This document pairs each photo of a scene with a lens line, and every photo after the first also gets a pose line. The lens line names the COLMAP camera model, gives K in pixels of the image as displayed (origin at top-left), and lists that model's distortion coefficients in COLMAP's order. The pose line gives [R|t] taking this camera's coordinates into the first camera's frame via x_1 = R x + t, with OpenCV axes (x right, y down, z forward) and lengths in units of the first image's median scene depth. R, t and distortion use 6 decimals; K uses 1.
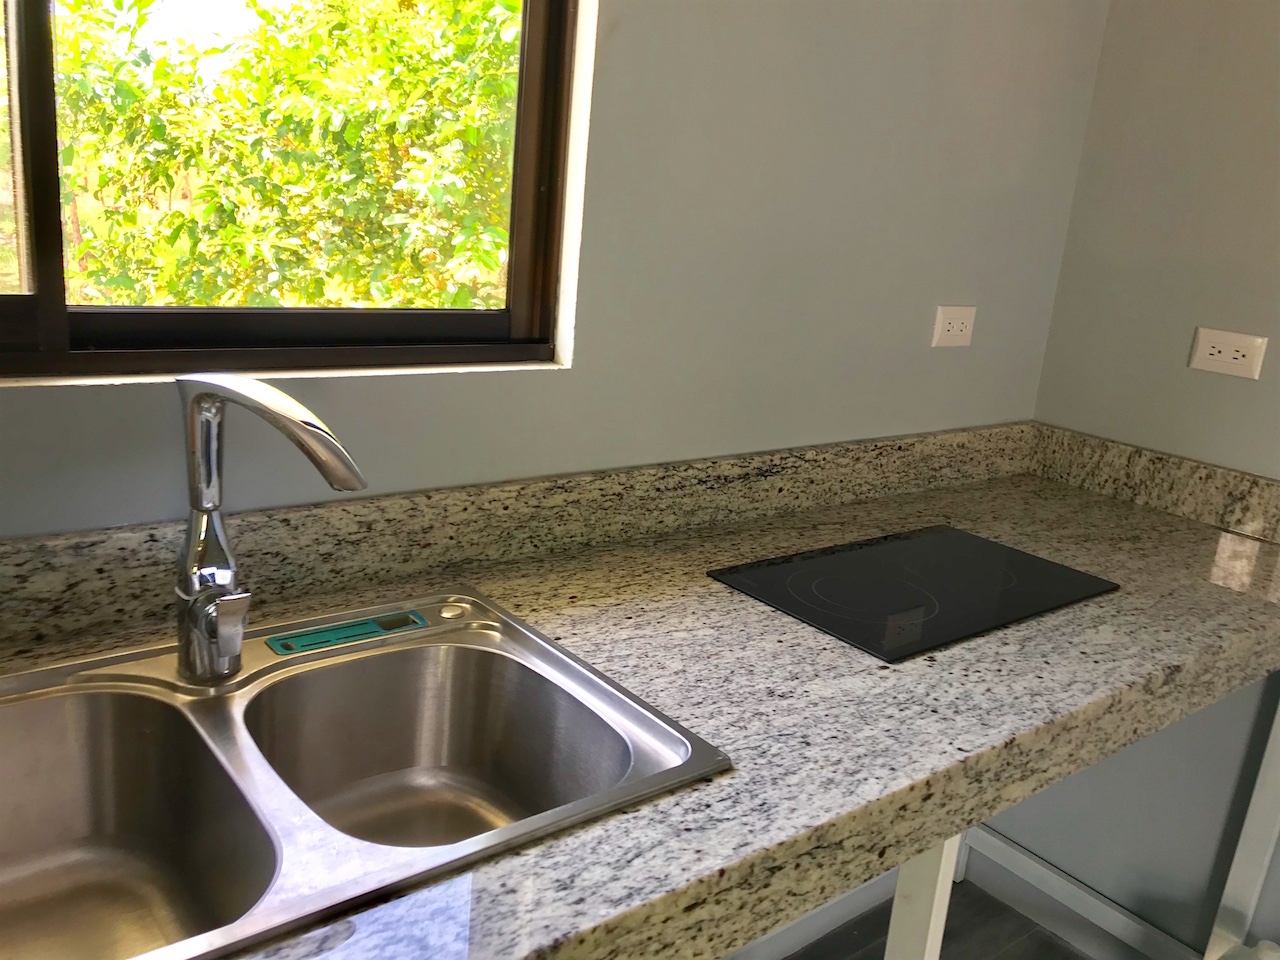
lens RADIAL K [[1051.8, 0, 640.0], [0, 1051.8, 480.0], [0, 0, 1]] dist [-0.007521, -0.004926]
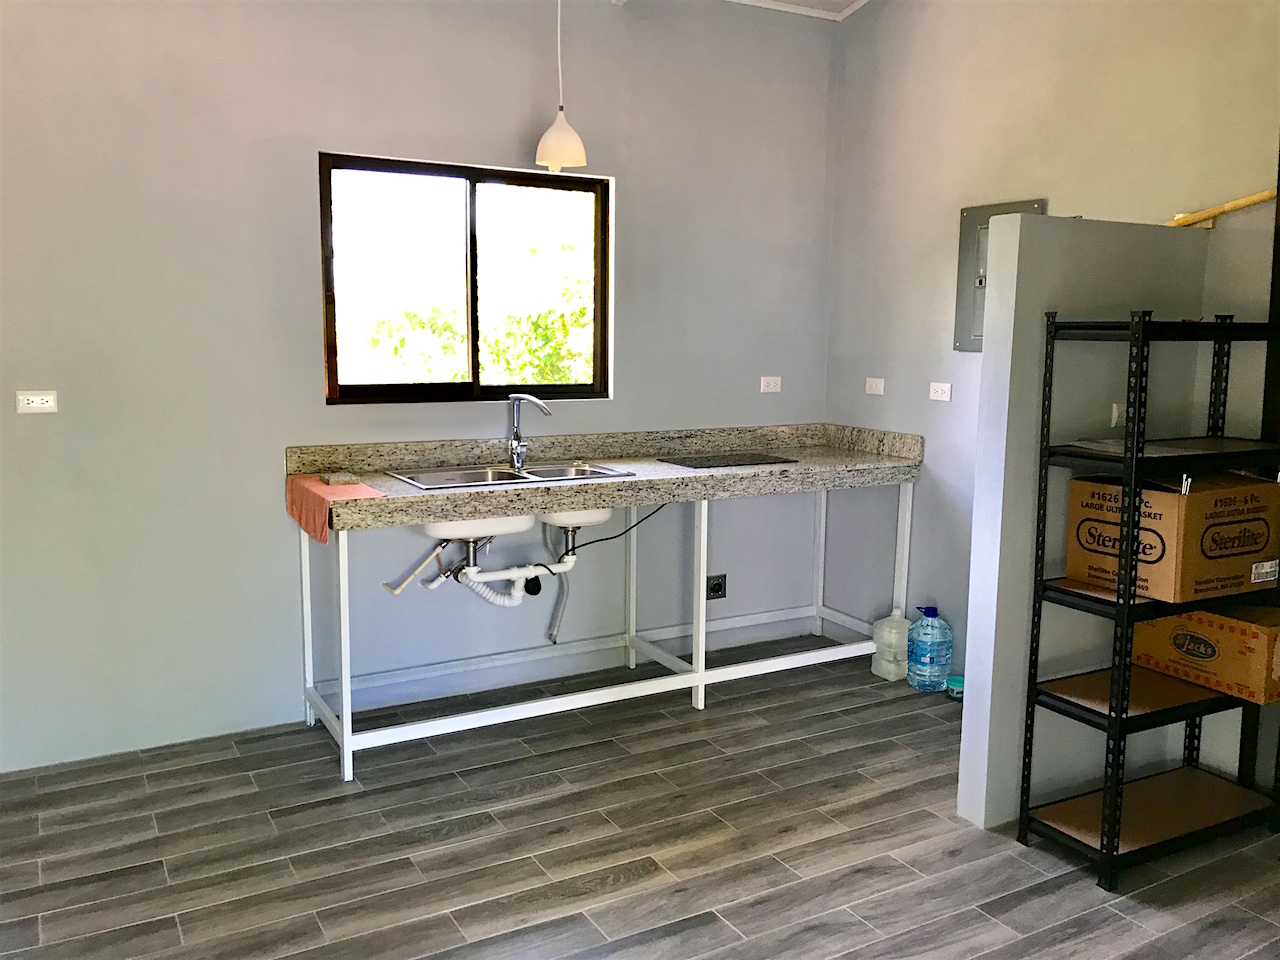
lens RADIAL K [[1053.7, 0, 640.0], [0, 1053.7, 480.0], [0, 0, 1]] dist [-0.000361, 0.000359]
pose [[0.984002, -0.056029, -0.169118, 0.413512], [0.033777, 0.990714, -0.131699, 0.426251], [0.174927, 0.123880, 0.976757, -1.594258]]
